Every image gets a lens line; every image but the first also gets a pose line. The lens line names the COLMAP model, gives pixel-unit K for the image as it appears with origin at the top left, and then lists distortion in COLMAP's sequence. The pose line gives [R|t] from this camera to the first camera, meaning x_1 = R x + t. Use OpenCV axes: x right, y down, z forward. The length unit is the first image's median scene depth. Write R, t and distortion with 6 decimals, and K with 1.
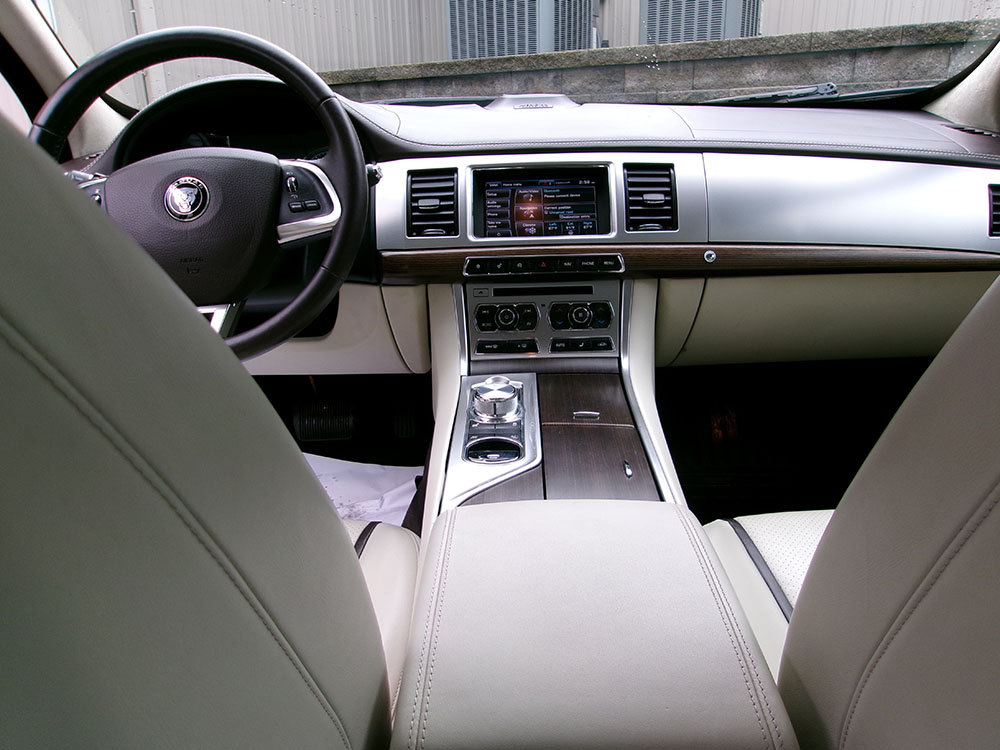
lens RADIAL K [[793.7, 0, 500.0], [0, 793.7, 375.0], [0, 0, 1]] dist [-0.005542, 0.006847]
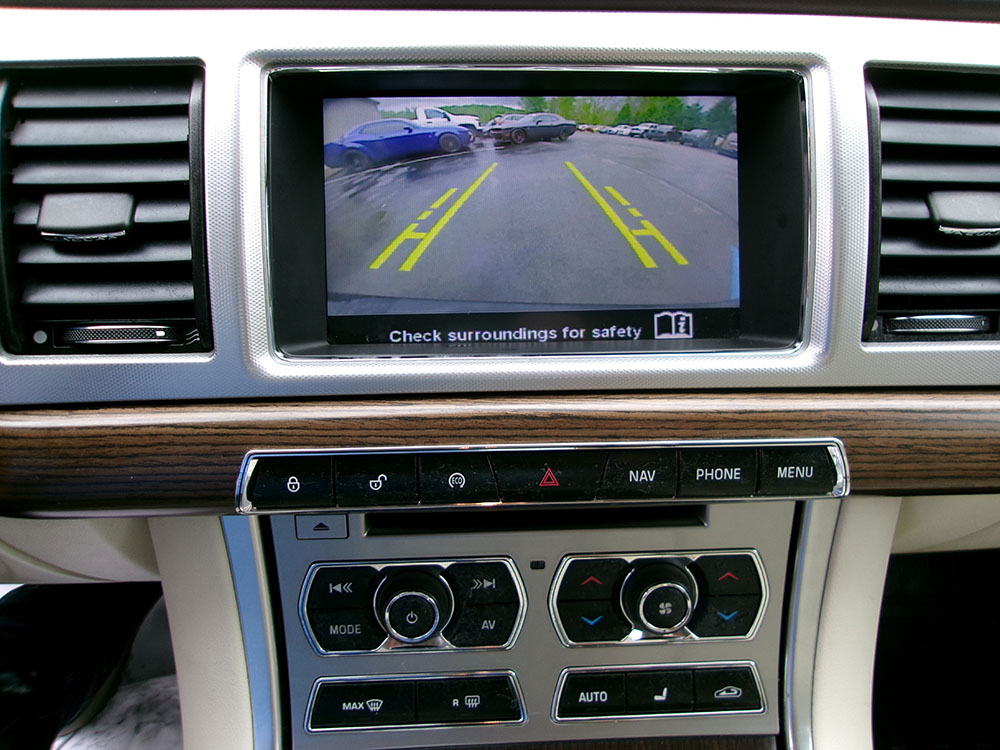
lens RADIAL K [[771.6, 0, 500.0], [0, 771.6, 375.0], [0, 0, 1]] dist [-0.003020, 0.040235]
pose [[0.997119, -0.001077, 0.075839, 0.019153], [-0.015134, 0.976969, 0.212845, -0.219405], [-0.074322, -0.213379, 0.974138, 0.743206]]
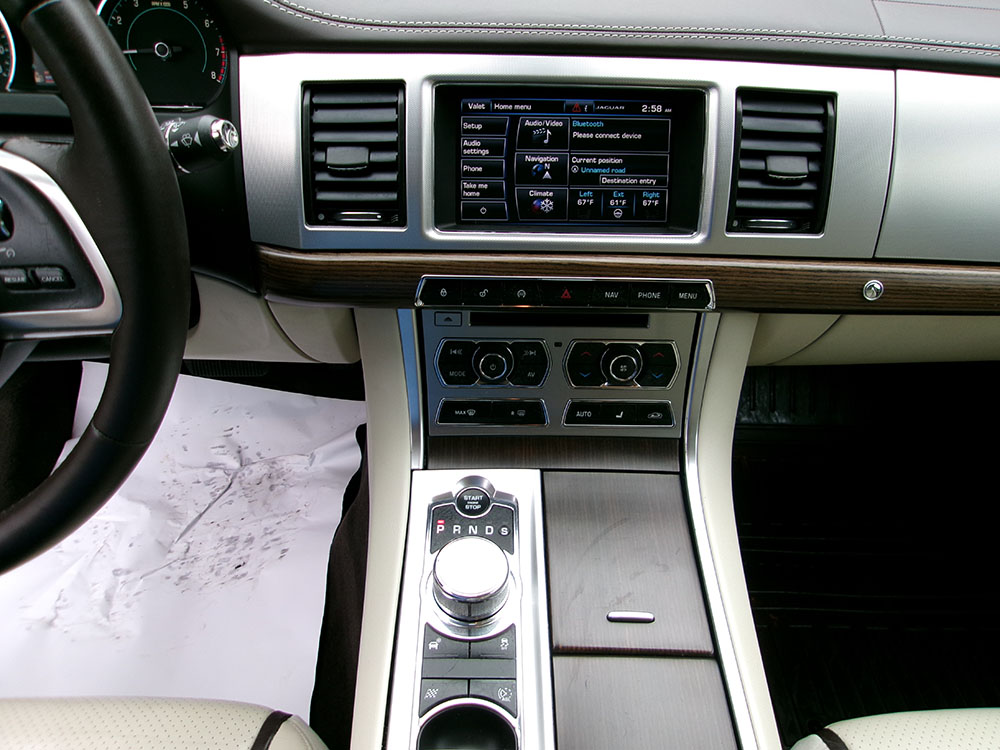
lens RADIAL K [[775.6, 0, 500.0], [0, 775.6, 375.0], [0, 0, 1]] dist [-0.010717, 0.018141]
pose [[0.998475, 0.023604, 0.049914, -0.014034], [-0.040310, 0.929415, 0.366827, -0.270560], [-0.037732, -0.368279, 0.928949, 0.484885]]
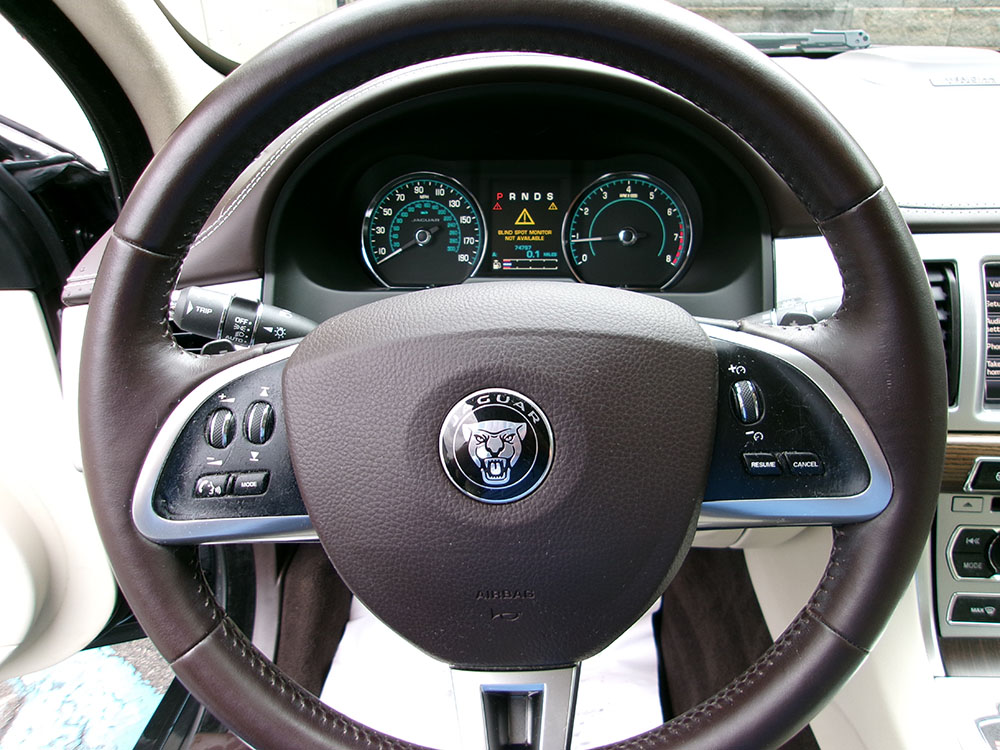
lens RADIAL K [[779.8, 0, 465.1], [0, 779.8, 360.5], [0, 0, 1]] dist [-0.029814, 0.002484]
pose [[0.997213, 0.024562, -0.070452, -0.315599], [-0.014310, 0.989691, 0.142502, -0.263297], [0.073225, -0.141097, 0.987284, 0.507593]]
